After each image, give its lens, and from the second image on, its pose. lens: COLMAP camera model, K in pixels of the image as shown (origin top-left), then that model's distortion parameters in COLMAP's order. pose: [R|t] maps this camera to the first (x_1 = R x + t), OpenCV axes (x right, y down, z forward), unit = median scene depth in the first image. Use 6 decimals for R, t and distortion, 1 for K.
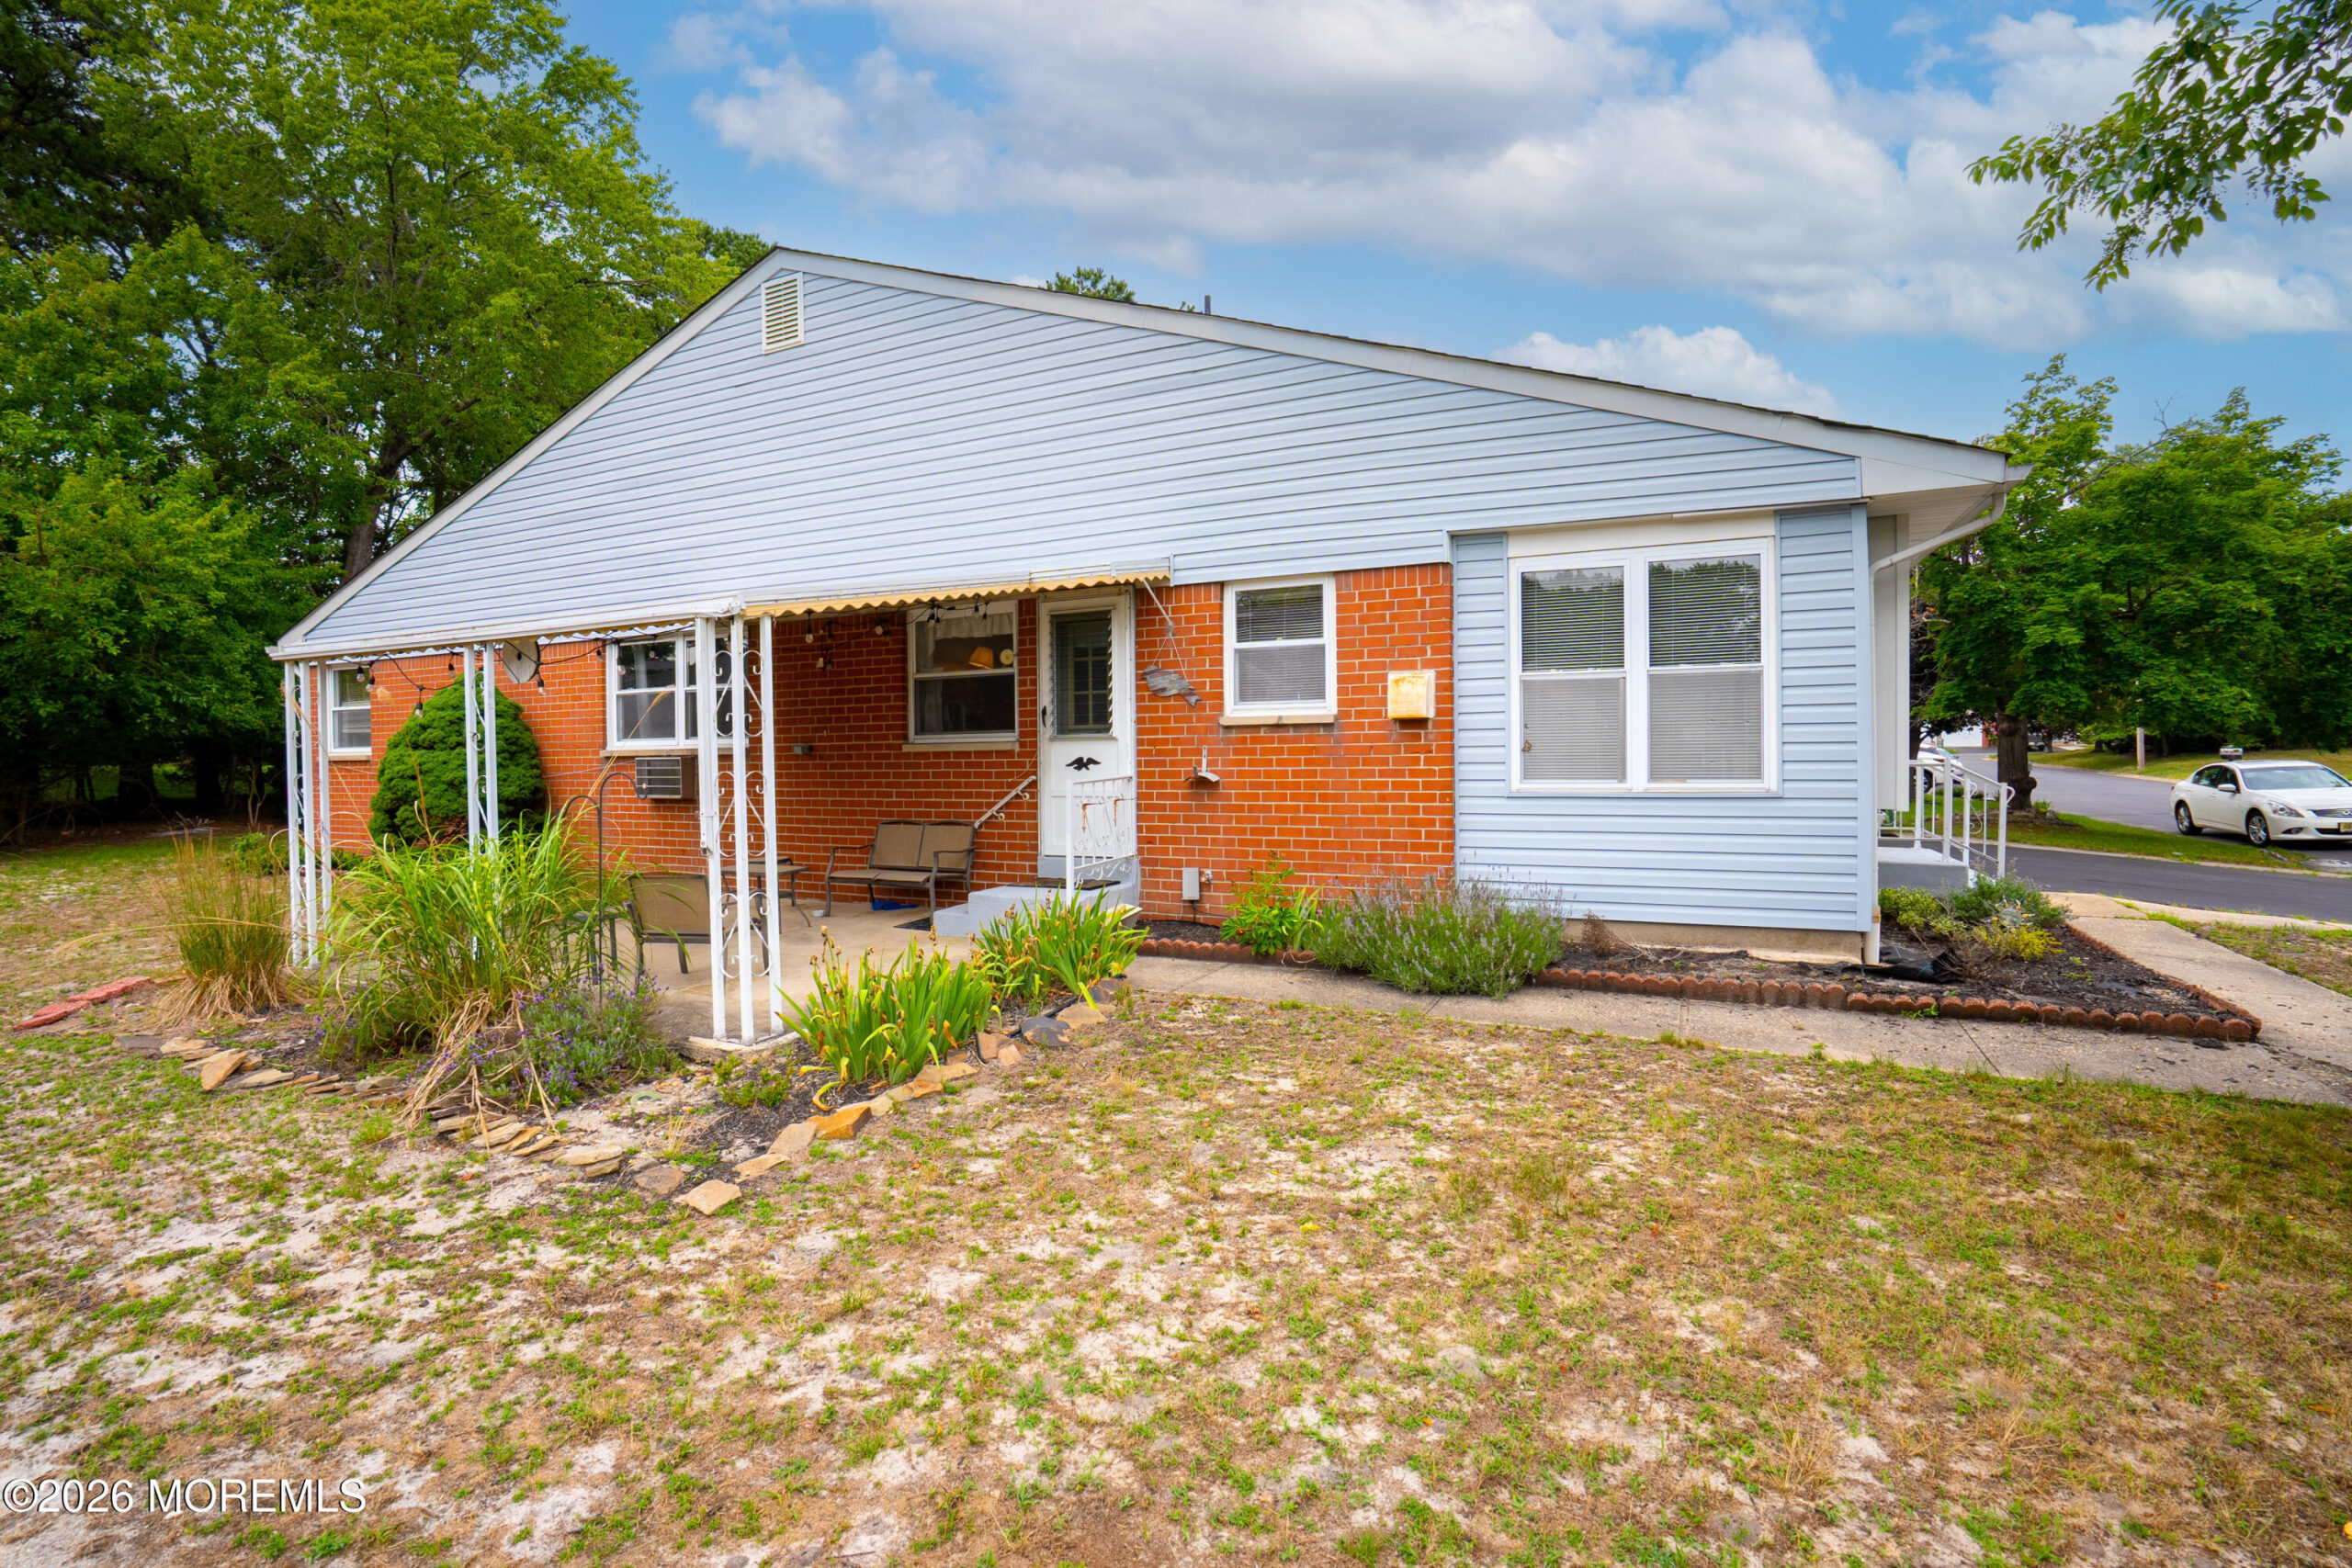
lens RADIAL K [[1081.8, 0, 1176.0], [0, 1081.8, 784.0], [0, 0, 1]] dist [-0.062641, 0.025614]
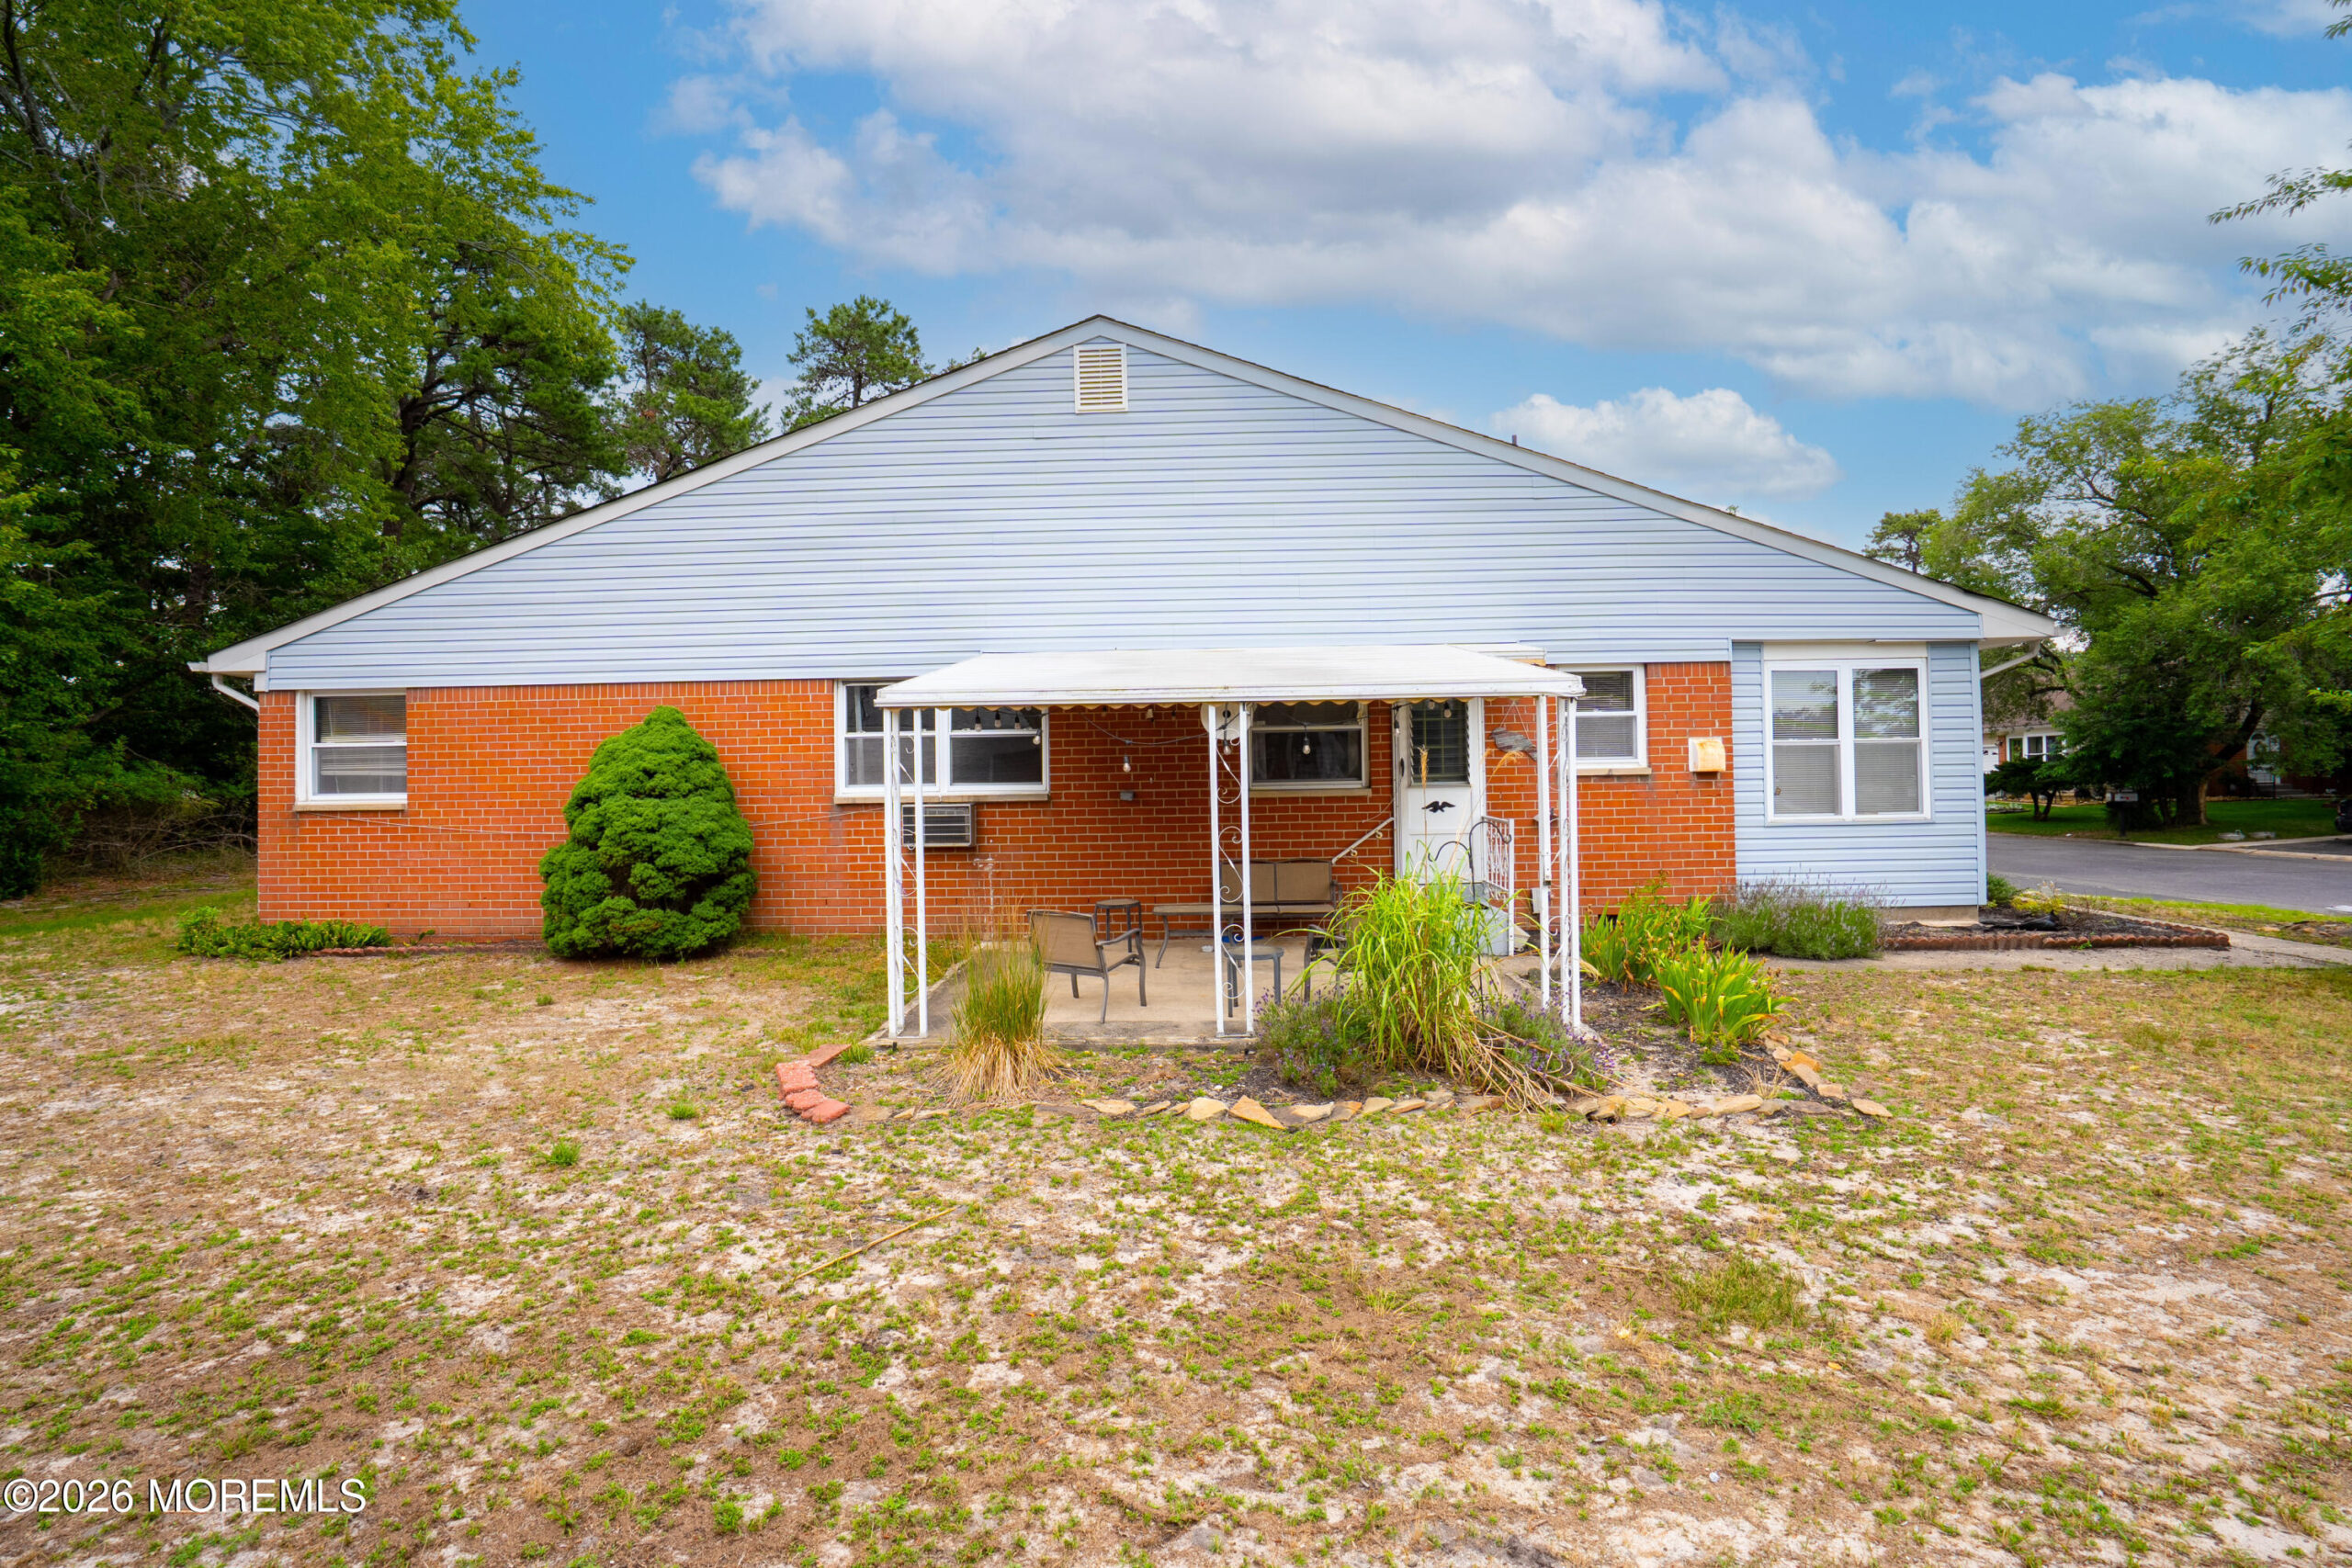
lens RADIAL K [[1081.8, 0, 1176.0], [0, 1081.8, 784.0], [0, 0, 1]] dist [-0.062641, 0.025614]
pose [[0.908849, -0.003589, 0.417110, -0.853339], [0.016820, 0.999465, -0.028050, -0.015199], [-0.416786, 0.032509, 0.908423, 0.027689]]
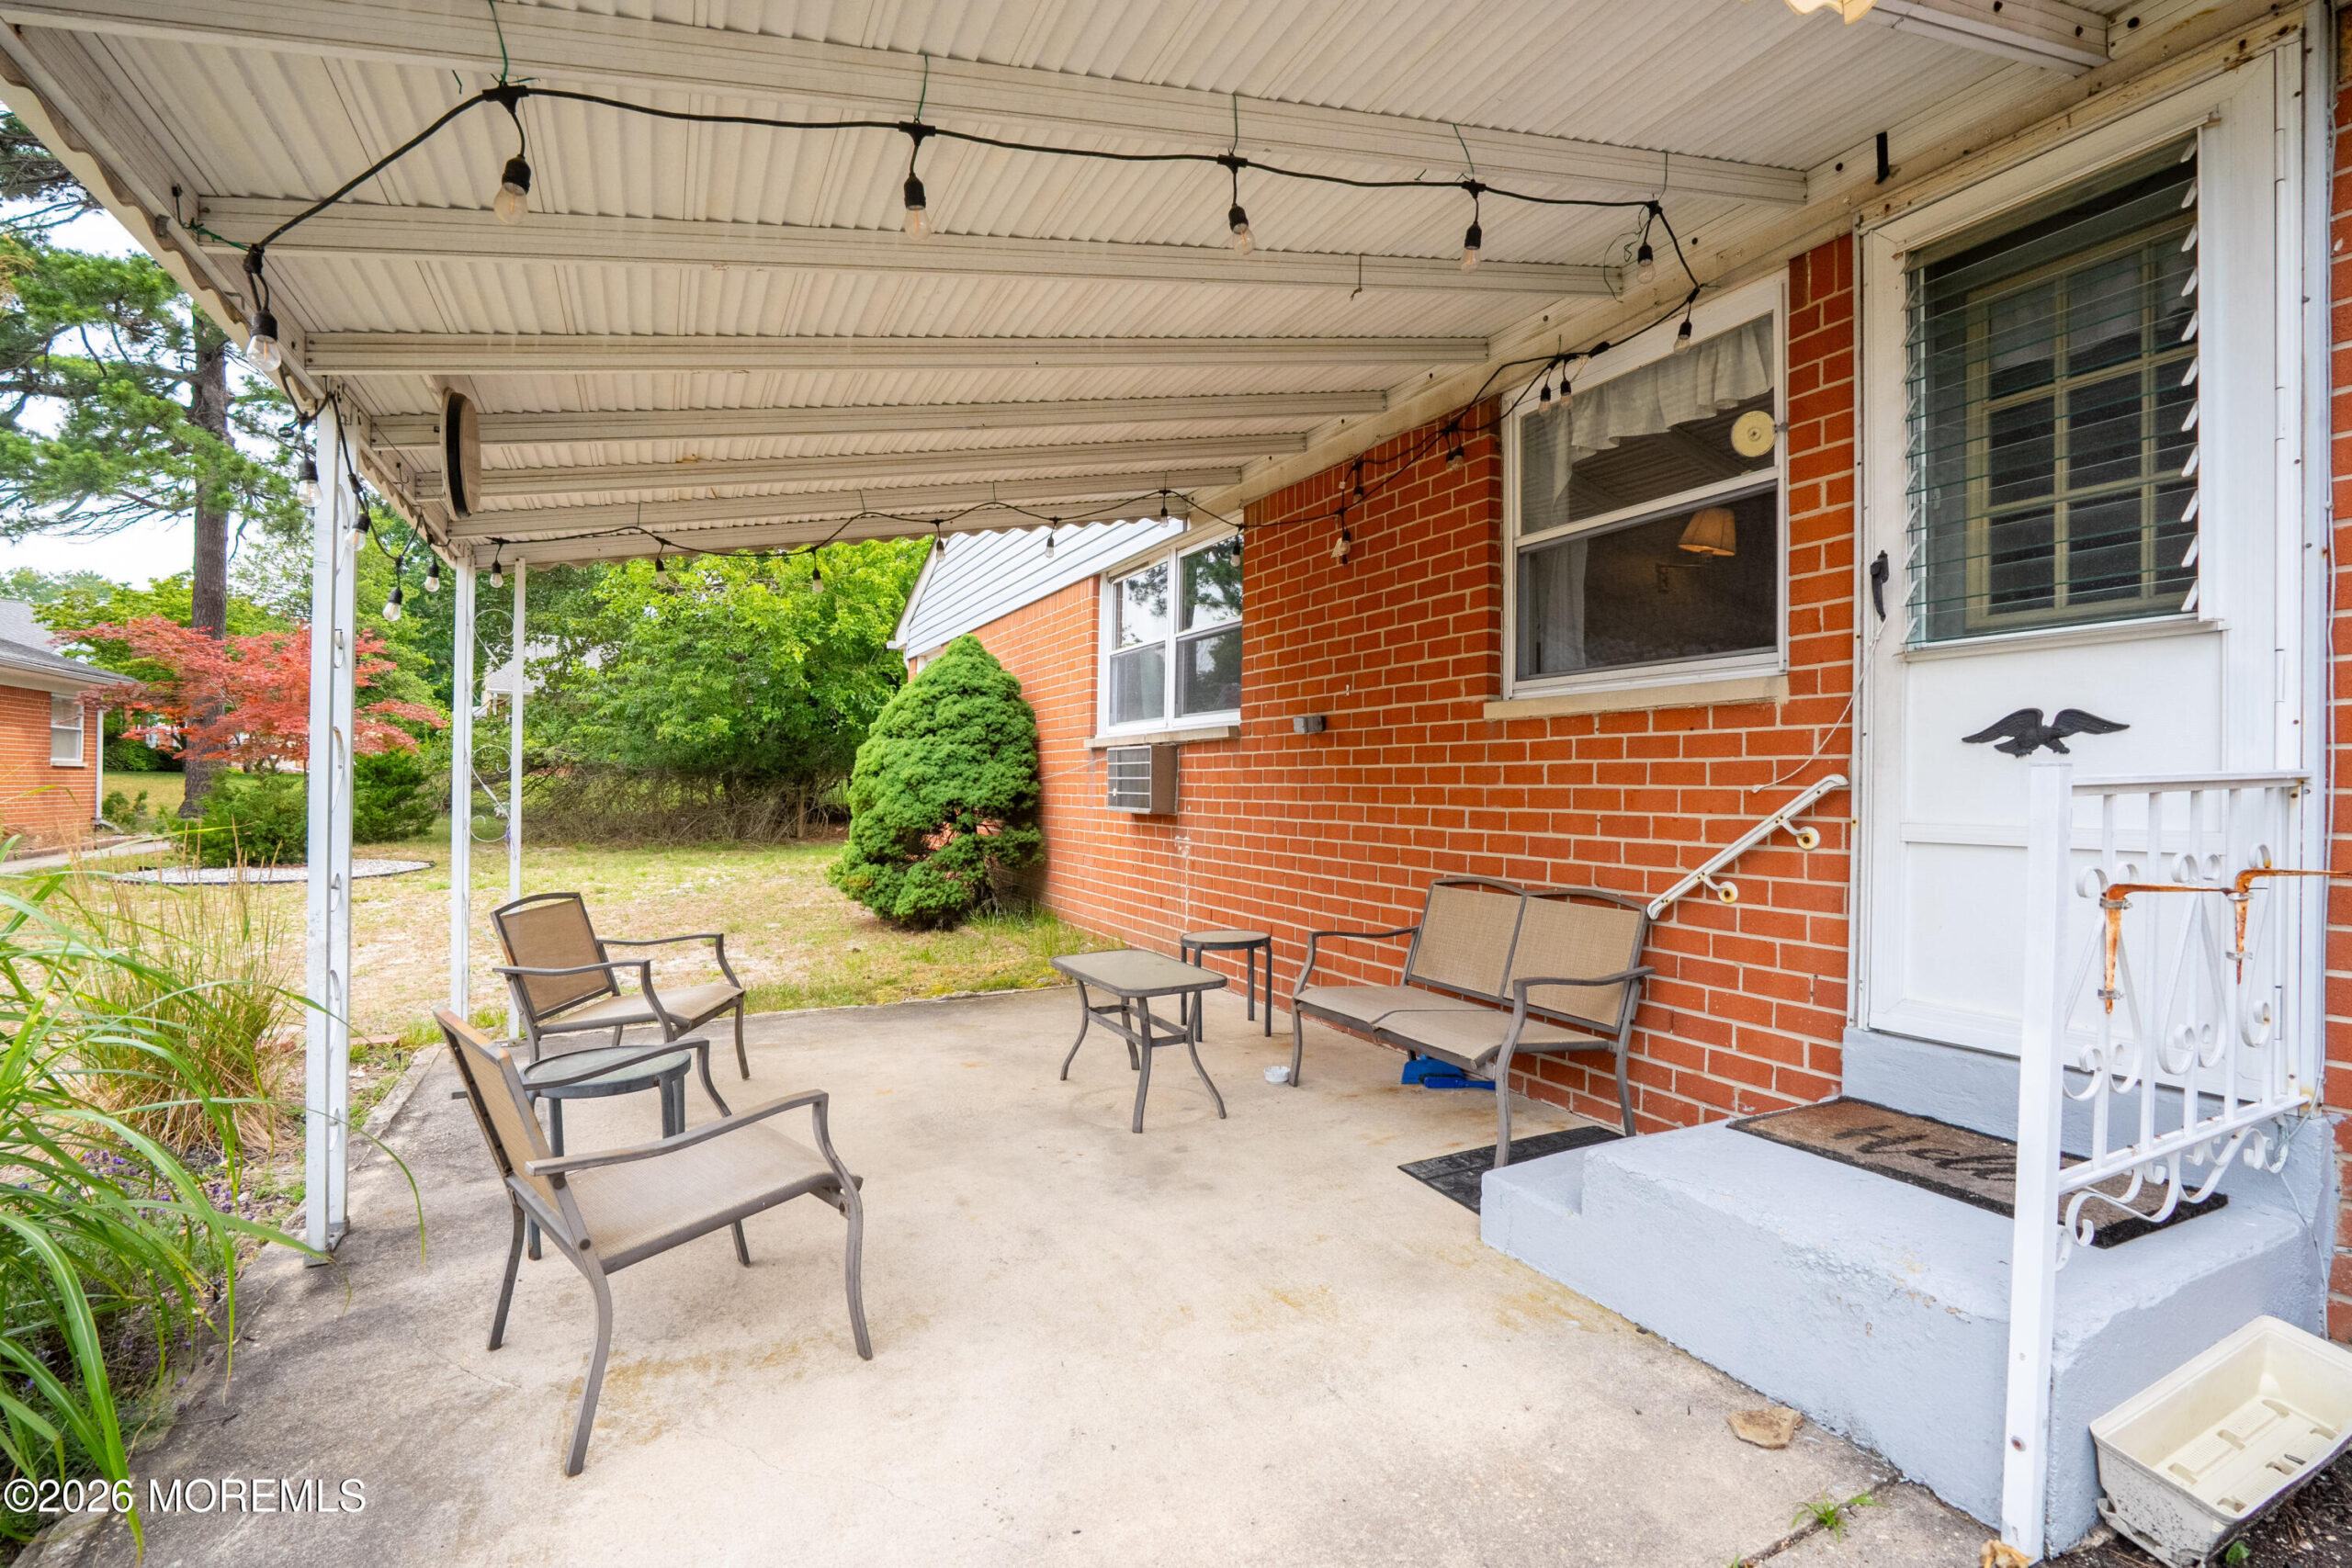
lens RADIAL K [[1081.8, 0, 1176.0], [0, 1081.8, 784.0], [0, 0, 1]] dist [-0.062641, 0.025614]
pose [[0.786252, 0.017202, -0.617667, -0.093846], [-0.033860, 0.999310, -0.015271, 0.006905], [0.616978, 0.032921, 0.786292, 0.643776]]
